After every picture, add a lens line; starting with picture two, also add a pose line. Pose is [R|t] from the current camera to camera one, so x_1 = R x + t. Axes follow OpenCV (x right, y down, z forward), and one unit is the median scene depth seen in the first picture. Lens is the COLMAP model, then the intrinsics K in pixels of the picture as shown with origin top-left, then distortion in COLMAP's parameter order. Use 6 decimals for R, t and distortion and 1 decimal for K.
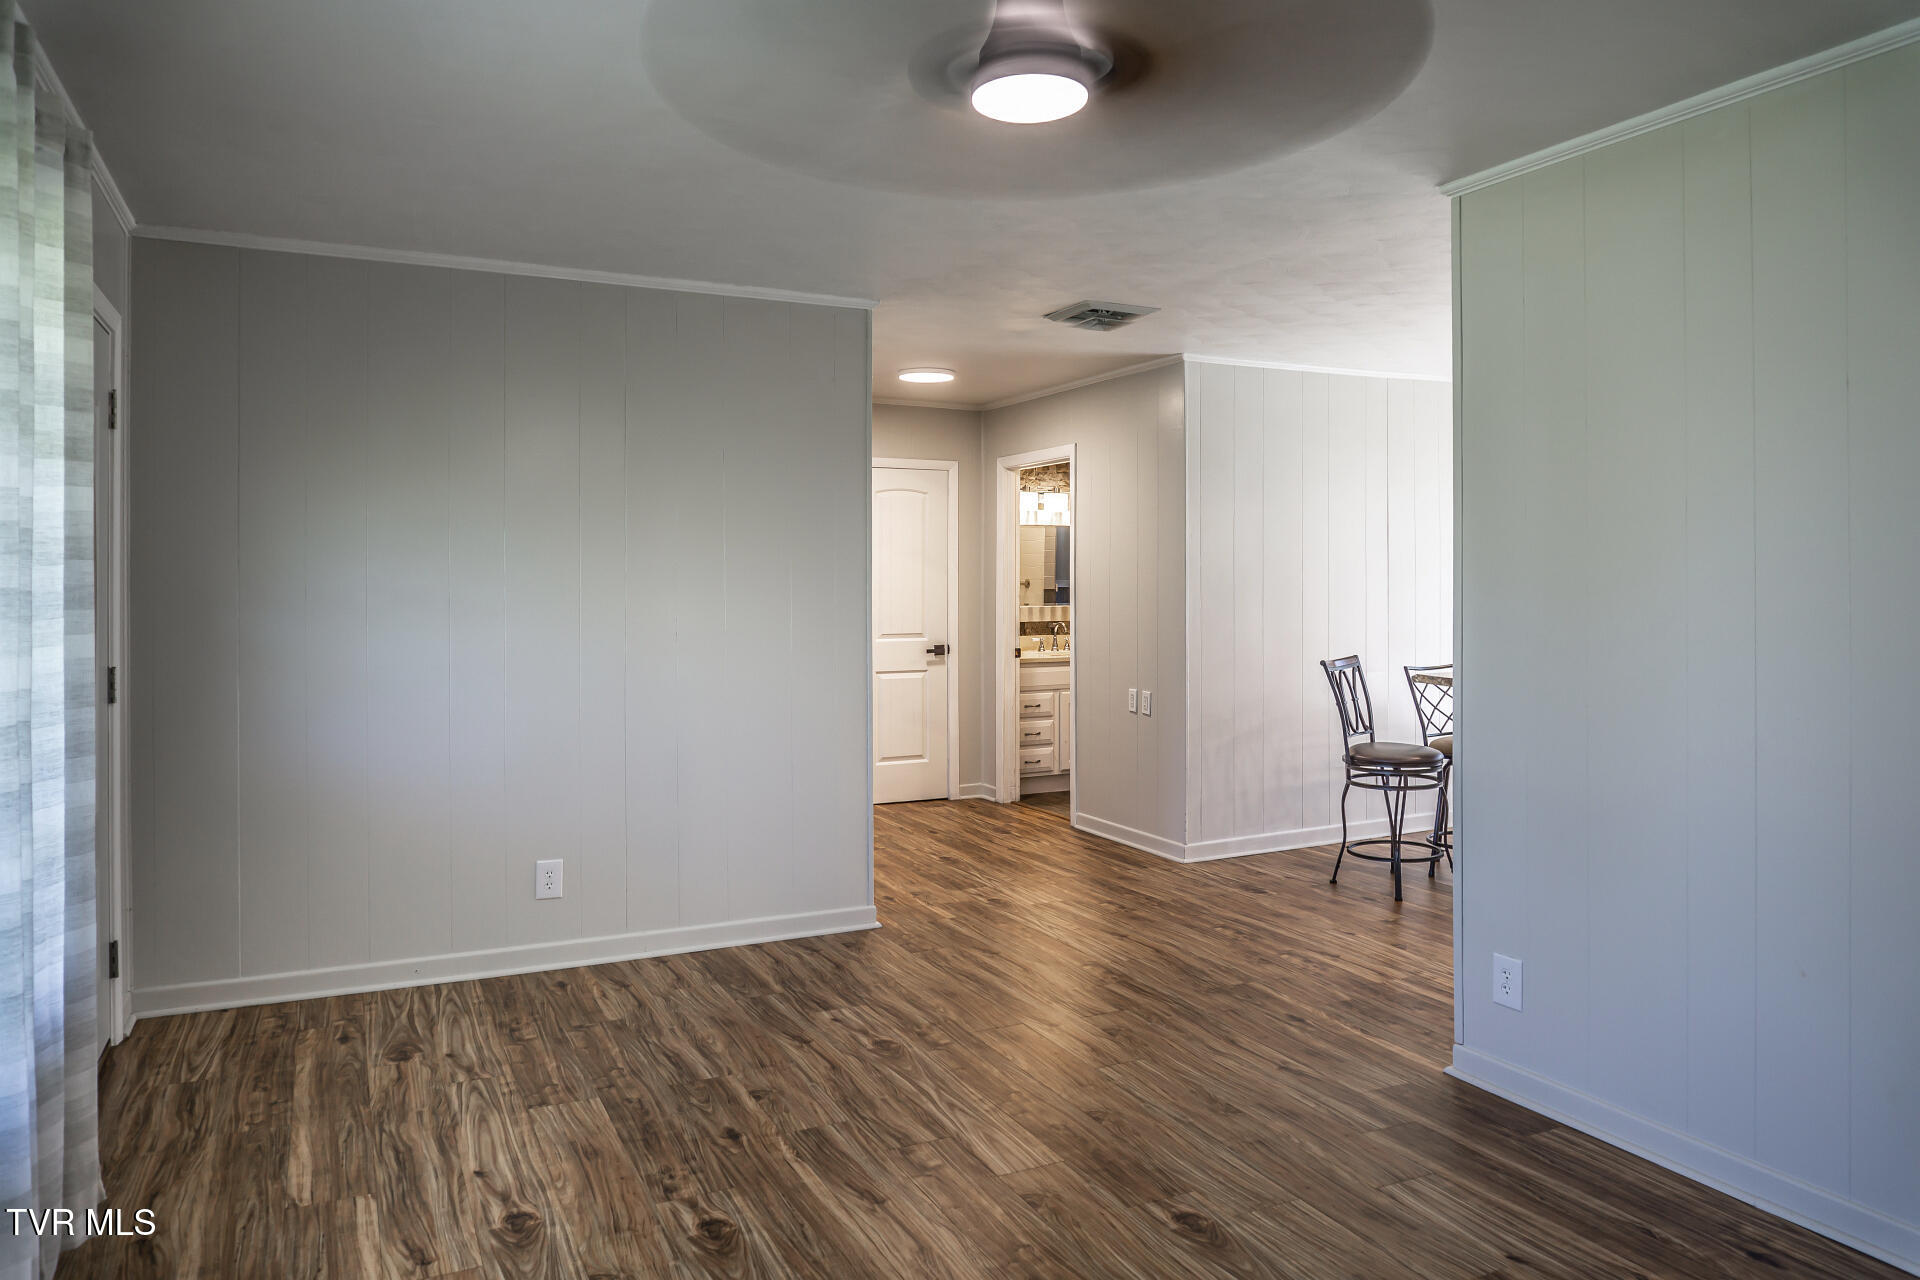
lens RADIAL K [[1263.5, 0, 954.8], [0, 1263.5, 636.3], [0, 0, 1]] dist [-0.035275, 0.000526]
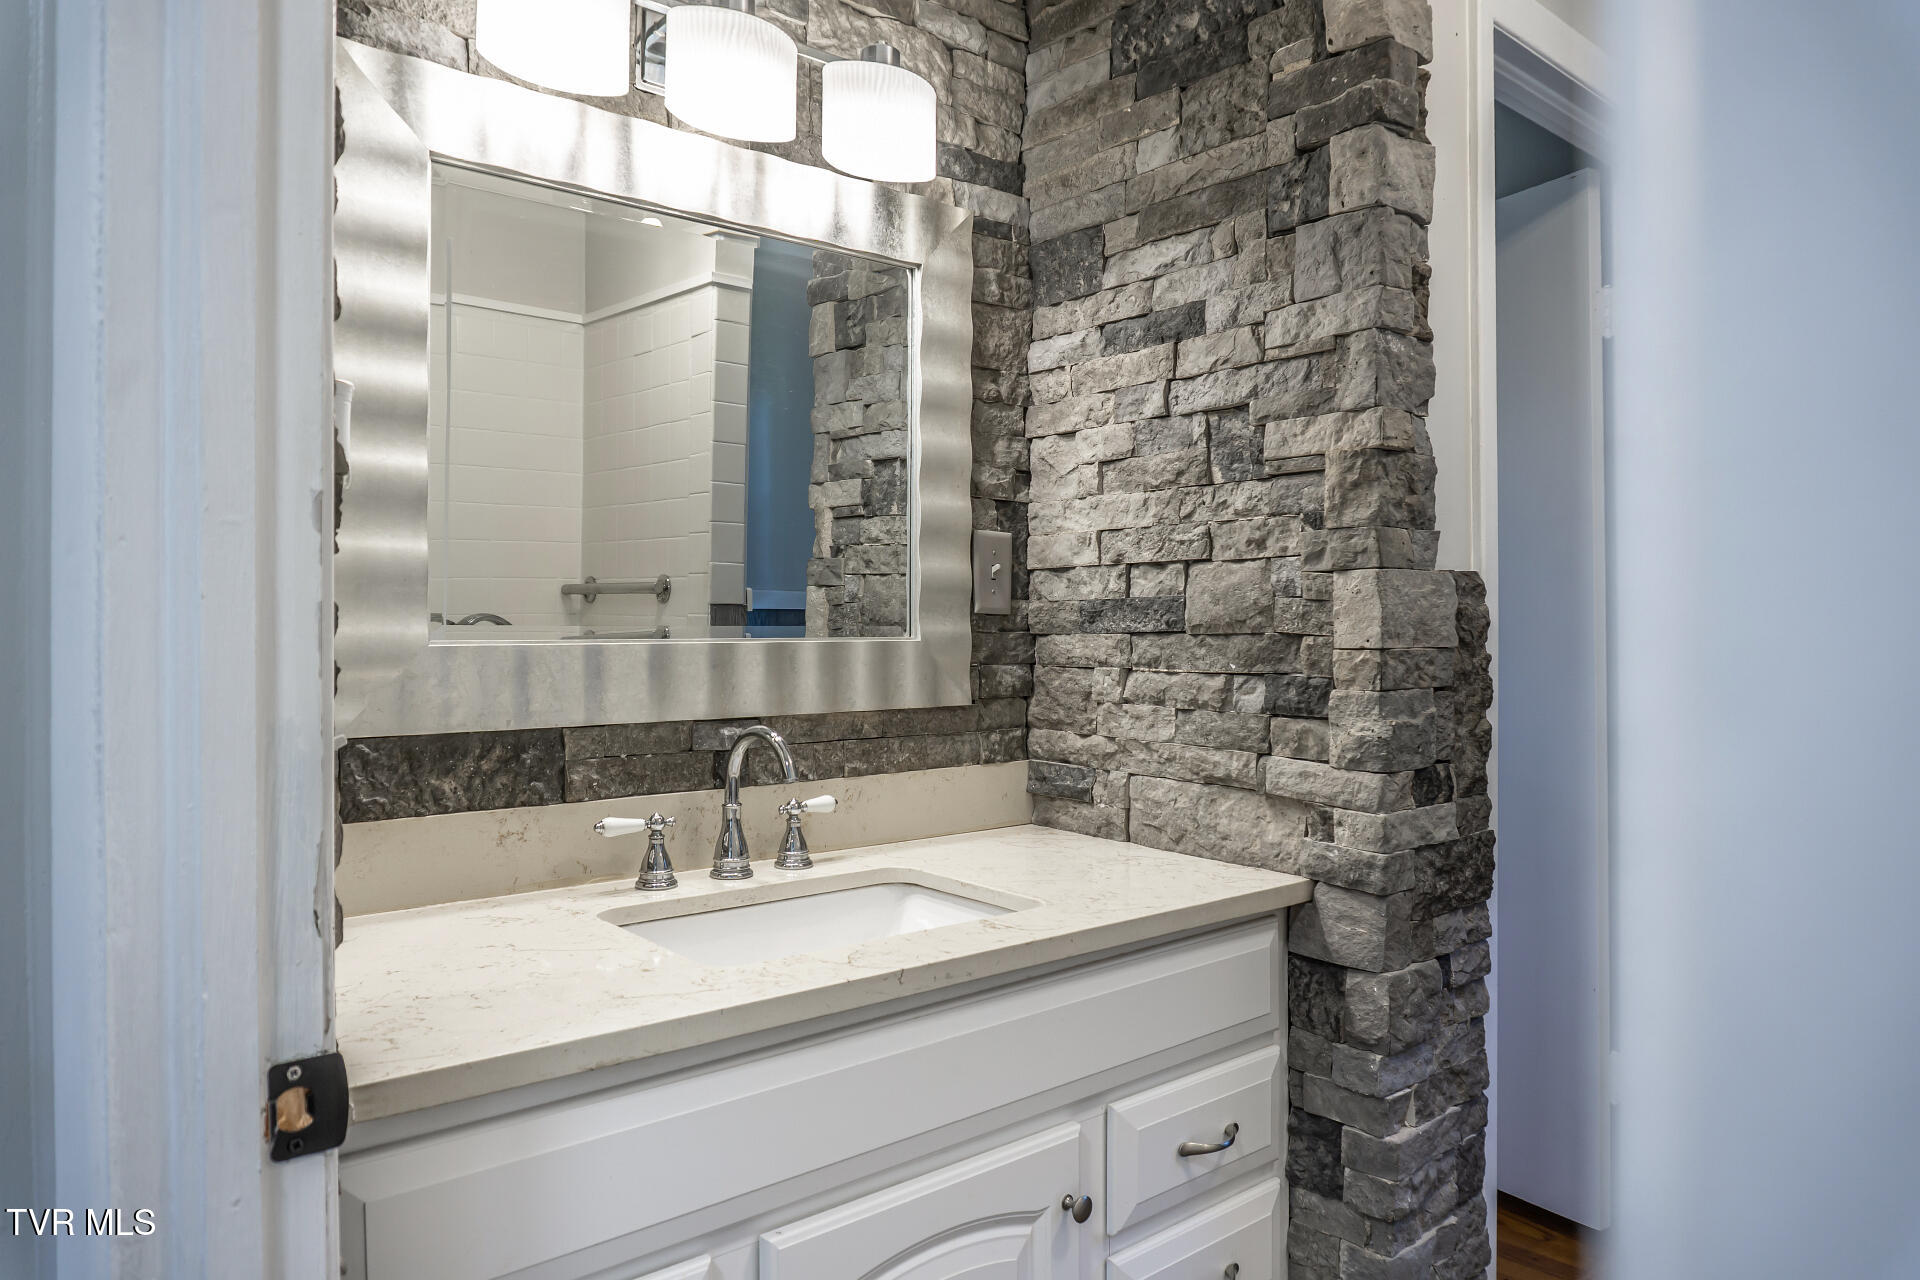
lens RADIAL K [[1263.5, 0, 966.8], [0, 1263.5, 641.3], [0, 0, 1]] dist [-0.035275, 0.000526]
pose [[0.969140, 0.003295, 0.246490, 0.073947], [0.004830, 0.999465, -0.032352, -0.018852], [-0.246464, 0.032544, 0.968605, 0.893649]]
